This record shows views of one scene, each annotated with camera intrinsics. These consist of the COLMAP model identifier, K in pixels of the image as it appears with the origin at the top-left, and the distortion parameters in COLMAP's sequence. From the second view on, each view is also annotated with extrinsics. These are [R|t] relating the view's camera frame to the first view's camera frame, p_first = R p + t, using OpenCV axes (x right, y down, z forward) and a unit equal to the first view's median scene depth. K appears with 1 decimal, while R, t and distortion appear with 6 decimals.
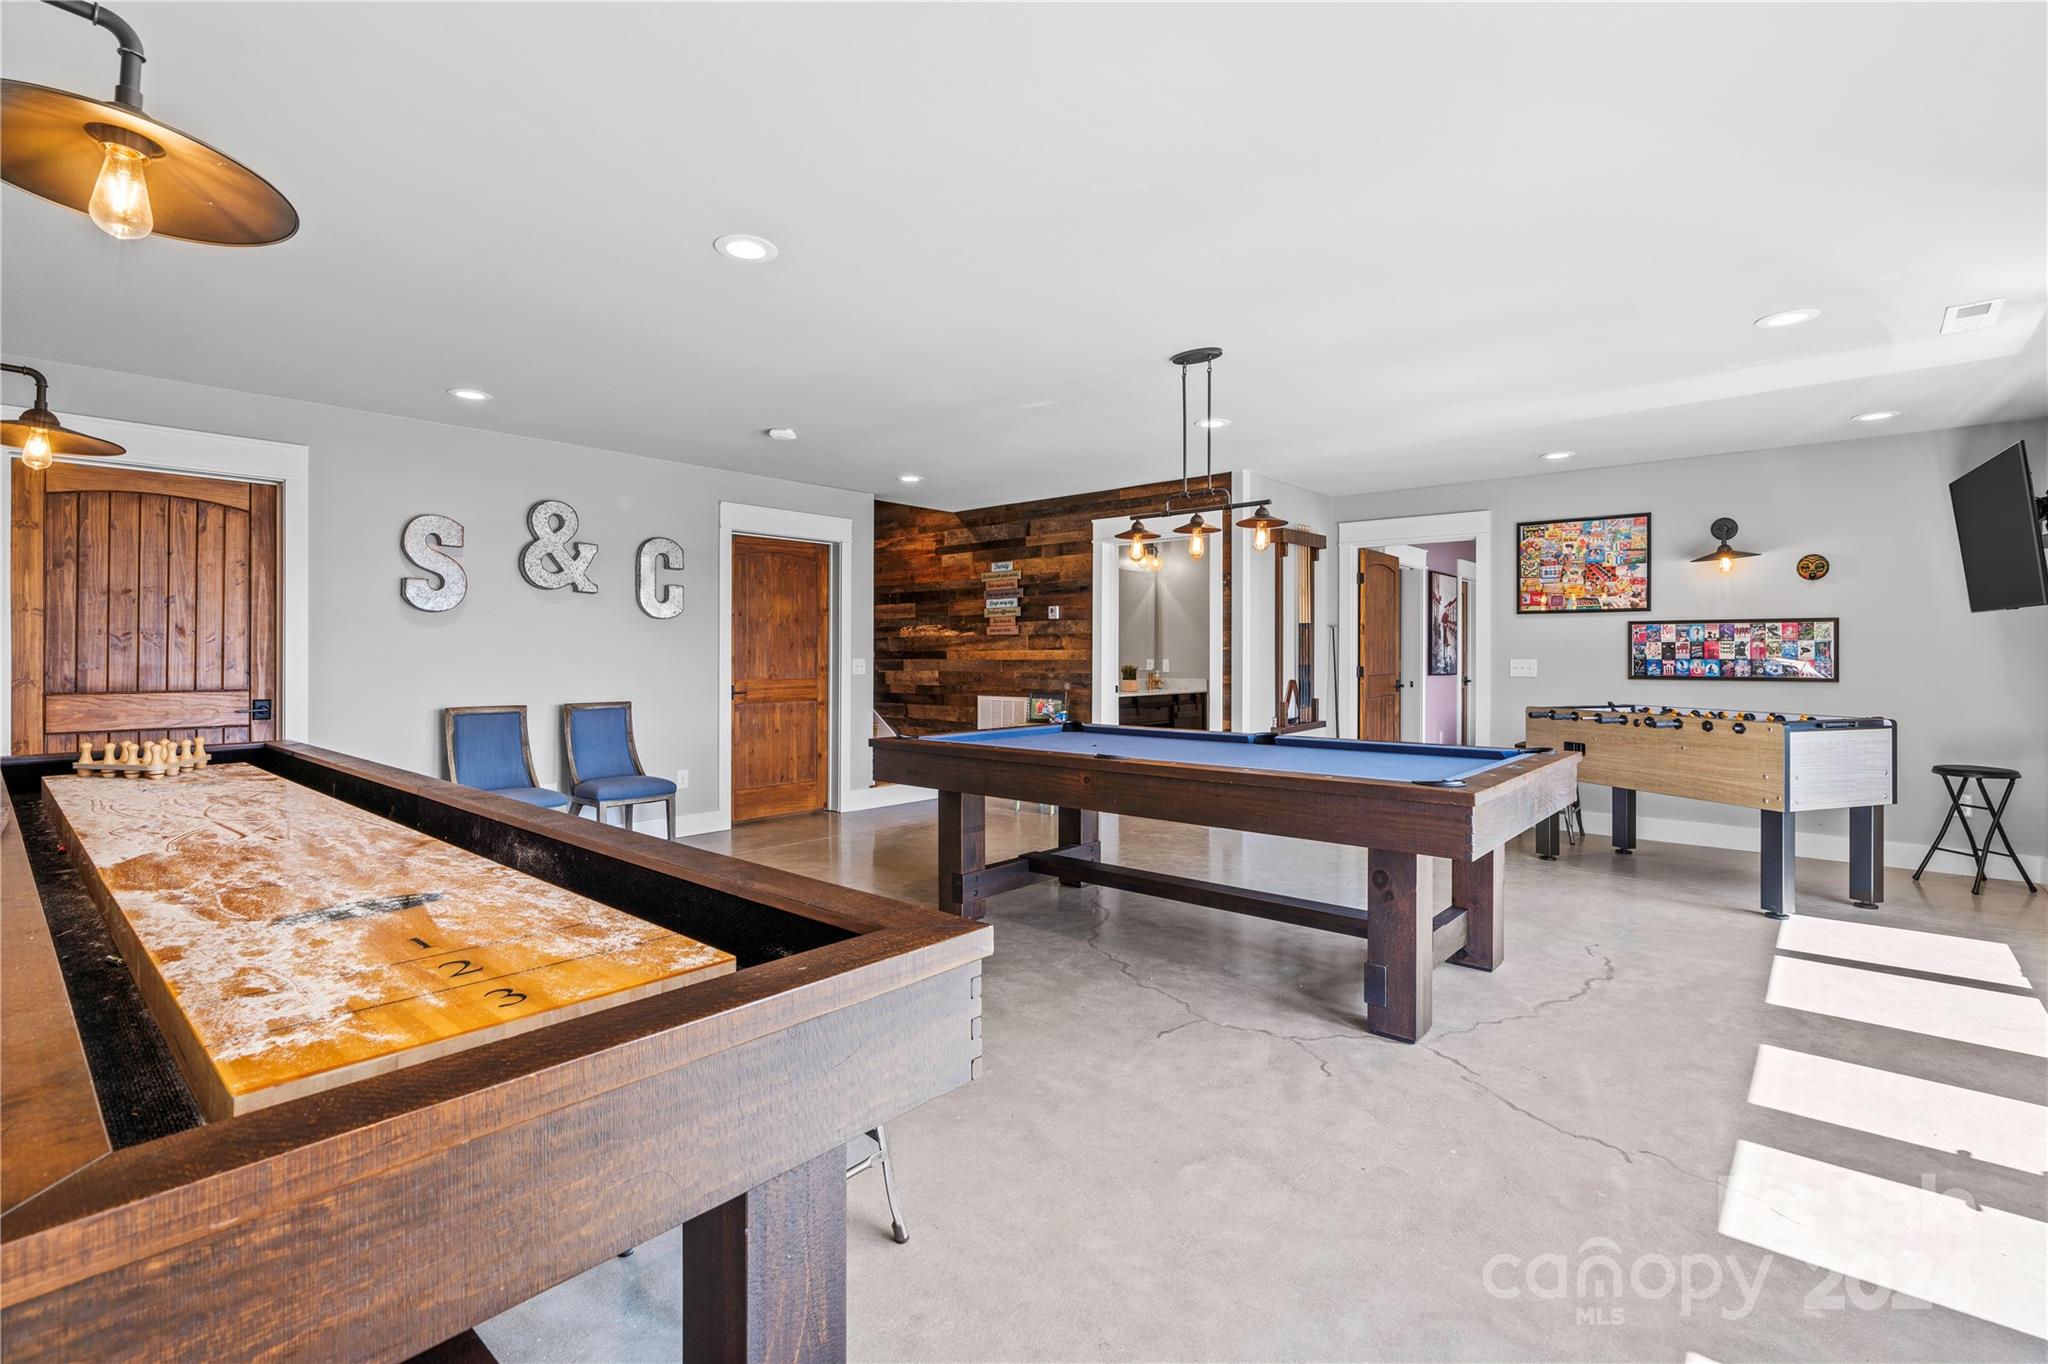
lens RADIAL K [[934.7, 0, 1025.2], [0, 934.7, 663.5], [0, 0, 1]] dist [-0.005499, -0.000390]
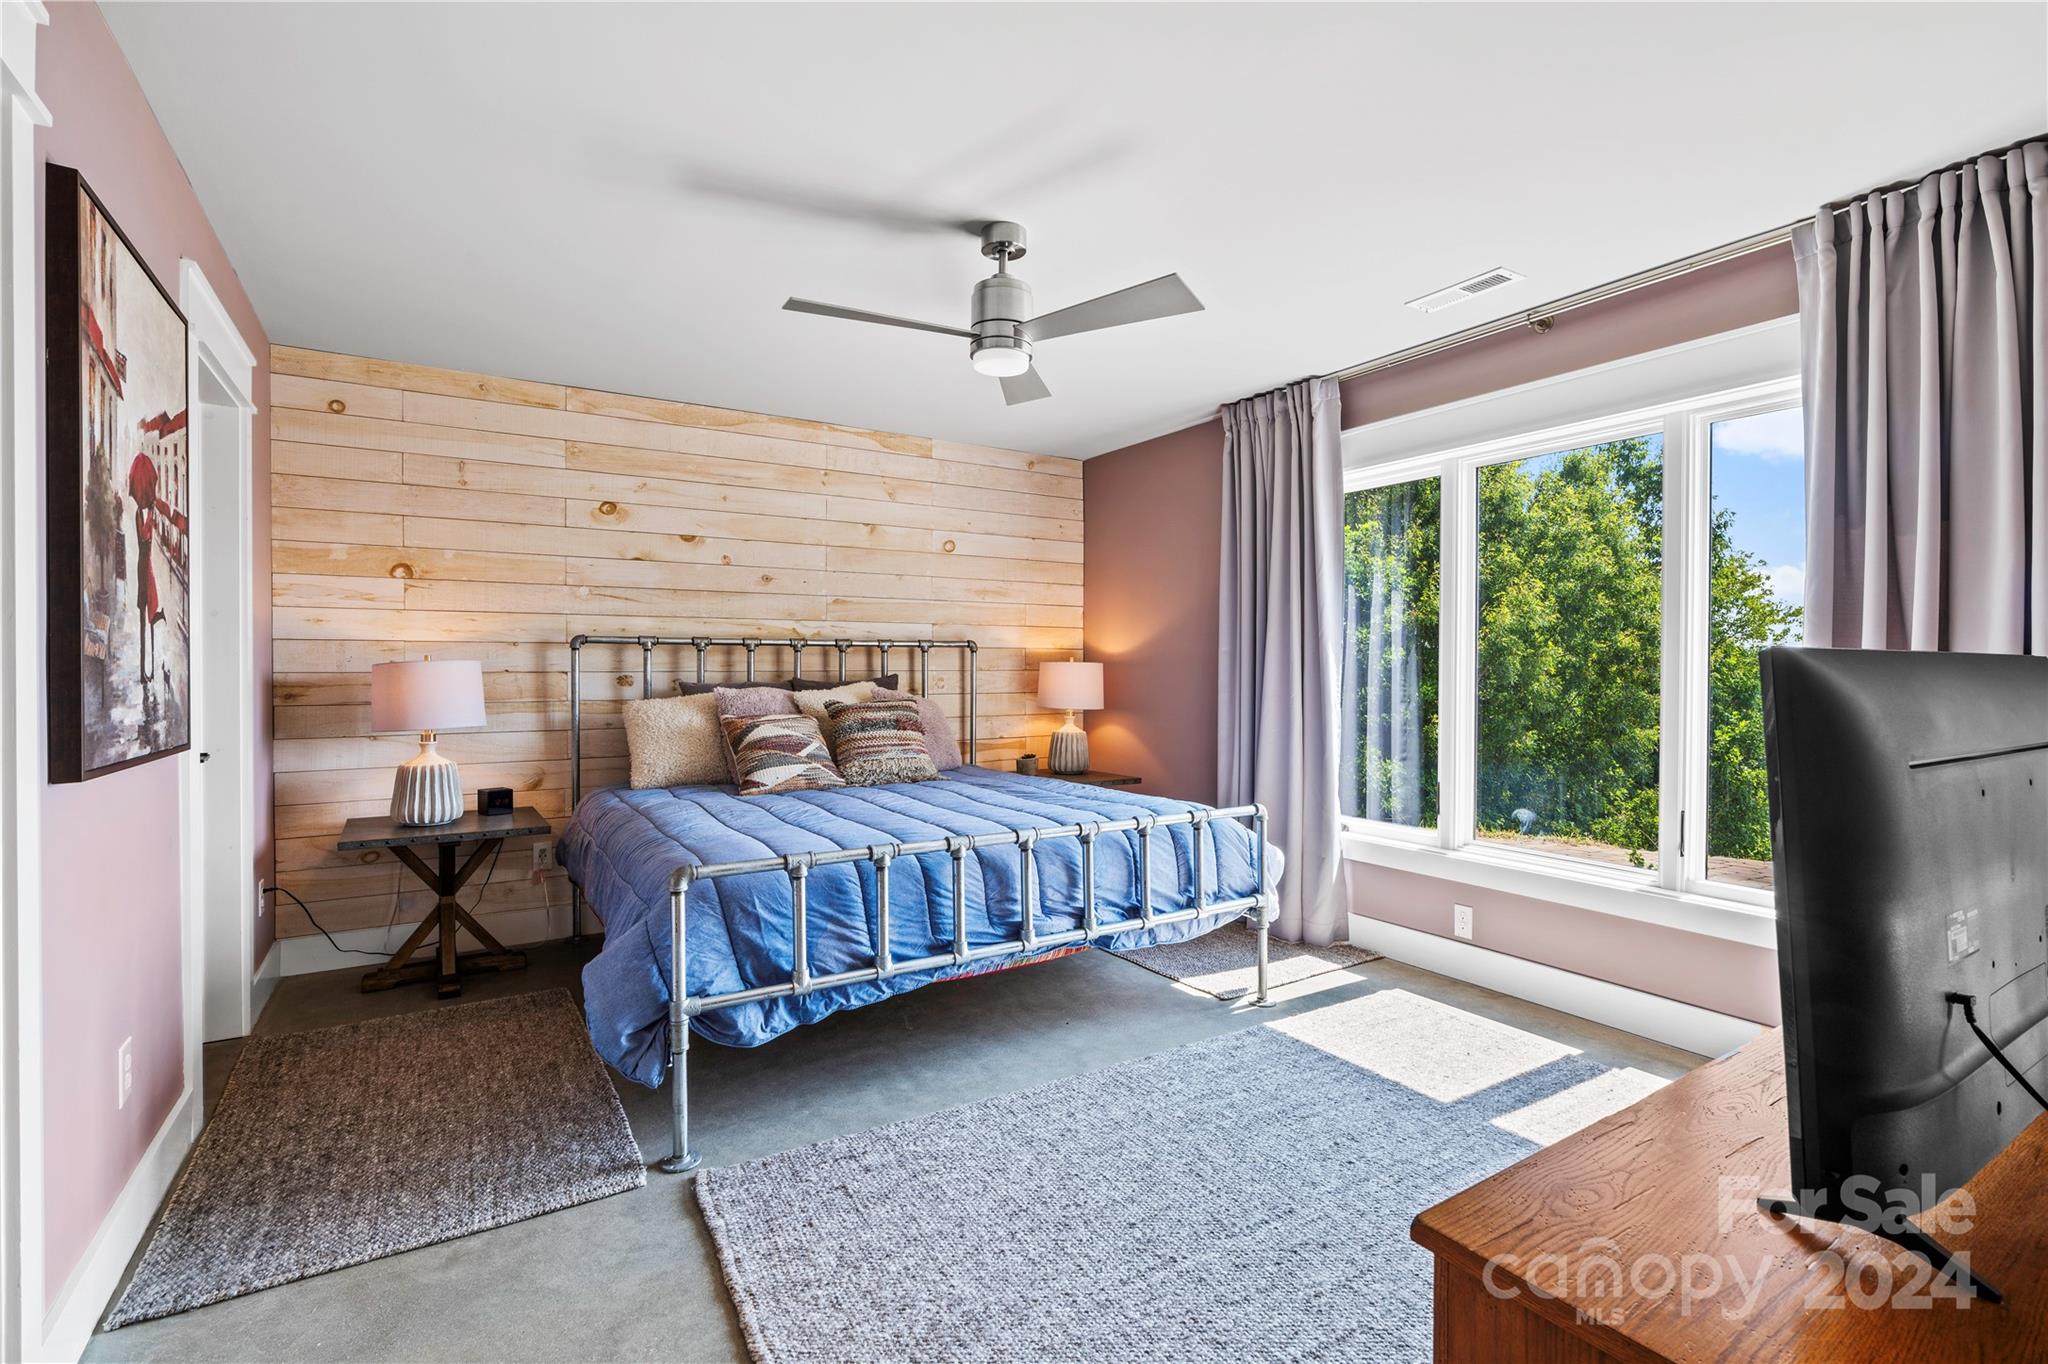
lens RADIAL K [[934.7, 0, 1021.1], [0, 934.7, 674.3], [0, 0, 1]] dist [-0.005499, -0.000390]
pose [[0.288126, -0.010093, 0.957539, 0.407110], [0.006138, 0.999943, 0.008693, -0.009633], [-0.957573, 0.003373, 0.288172, 0.993159]]
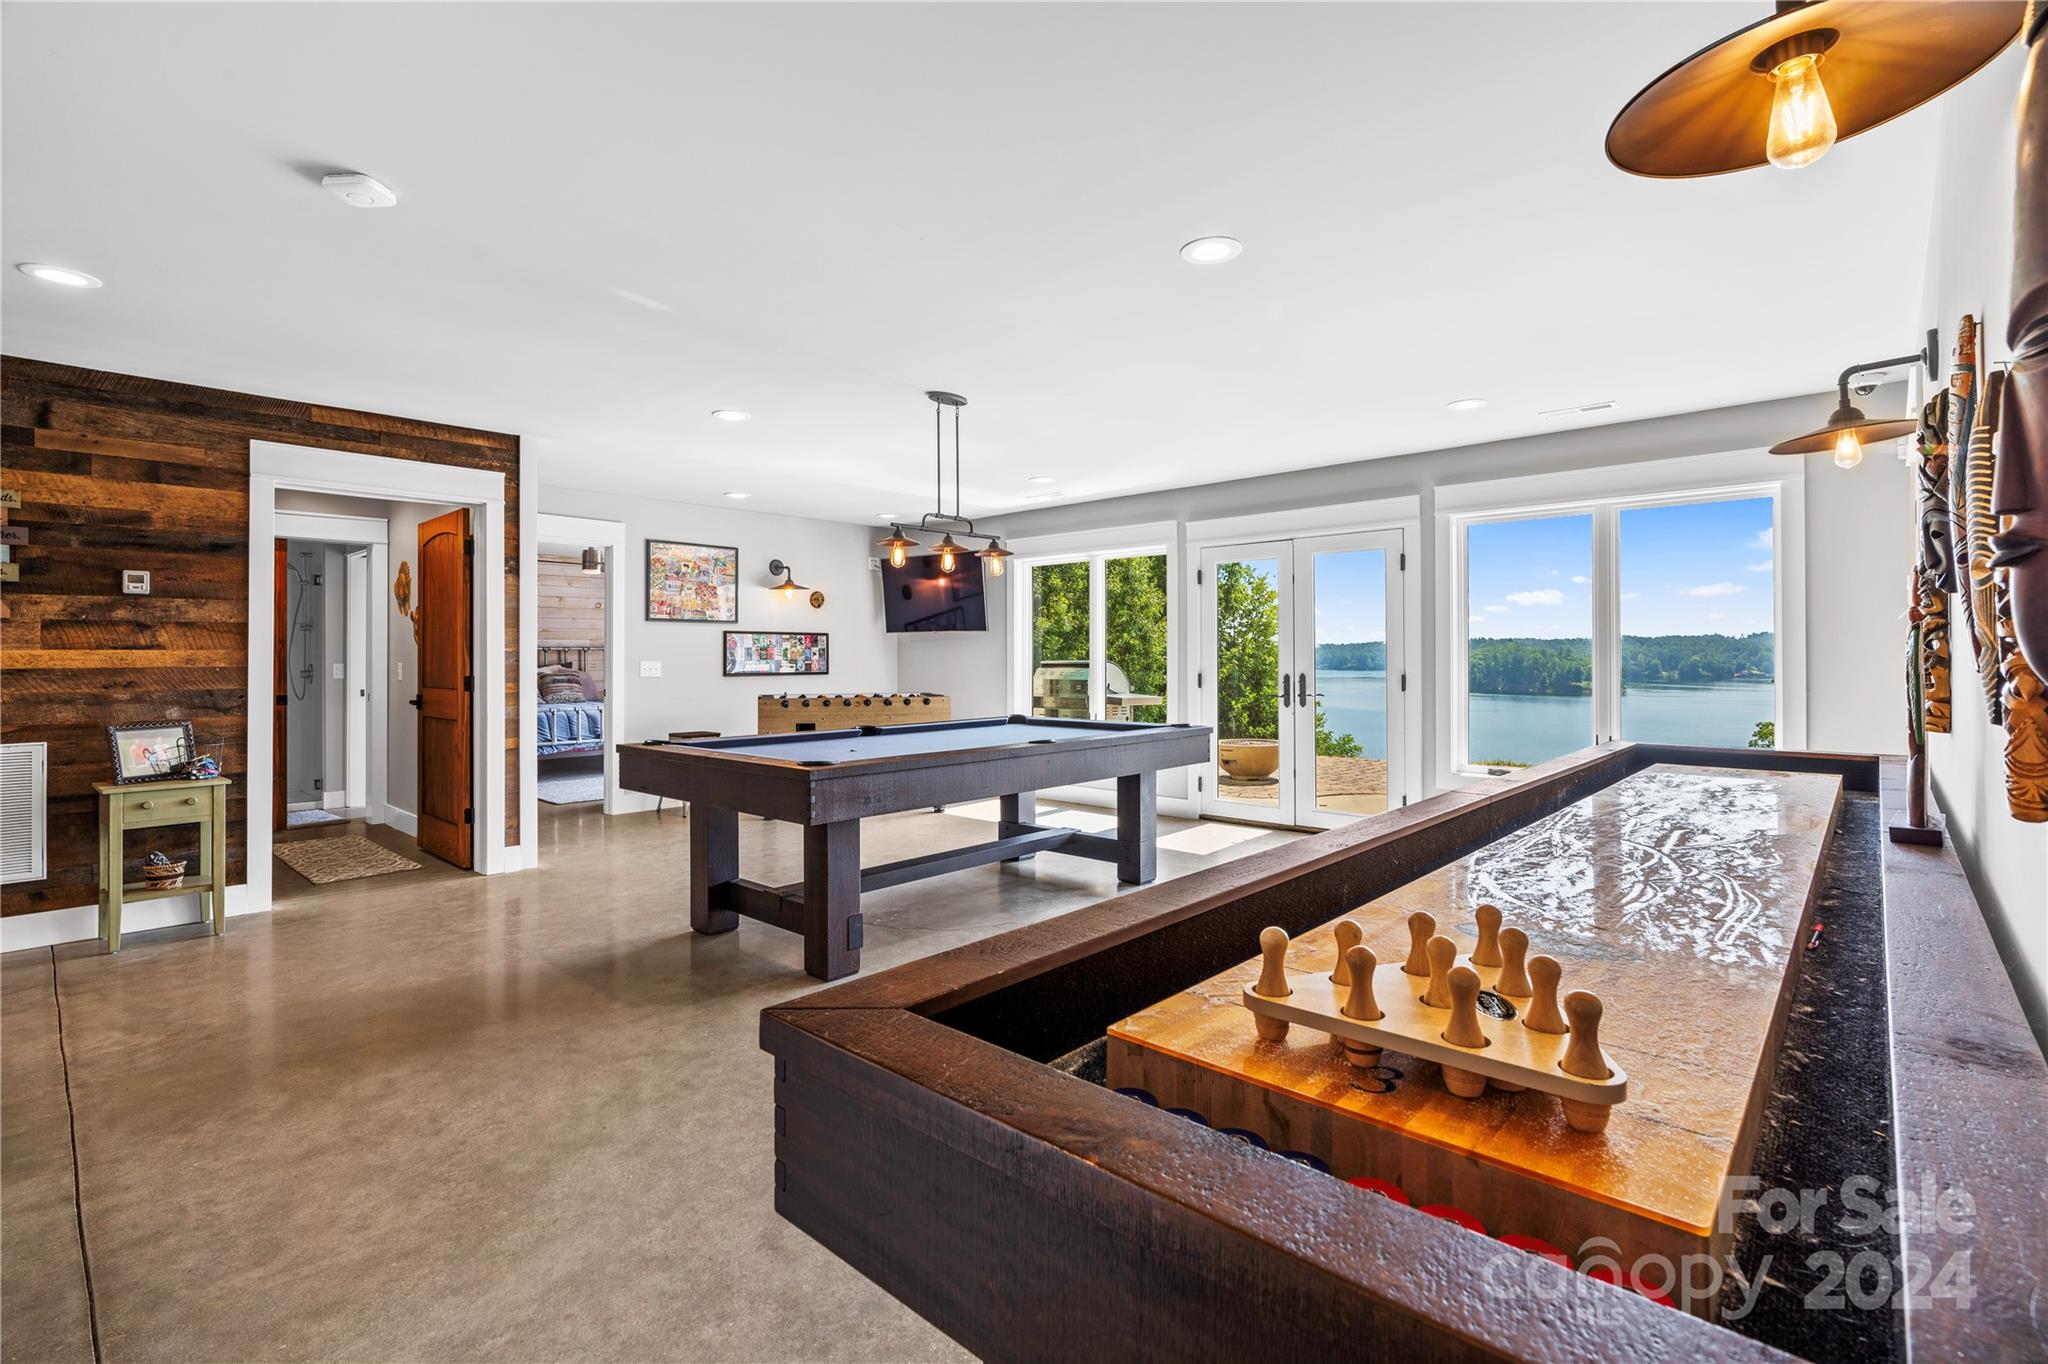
lens RADIAL K [[934.7, 0, 1031.1], [0, 934.7, 664.1], [0, 0, 1]] dist [-0.005499, -0.000390]
pose [[0.022788, -0.008390, 0.999705, -0.521463], [0.011404, 0.999902, 0.008131, -0.004498], [-0.999675, 0.011215, 0.022882, 0.467839]]
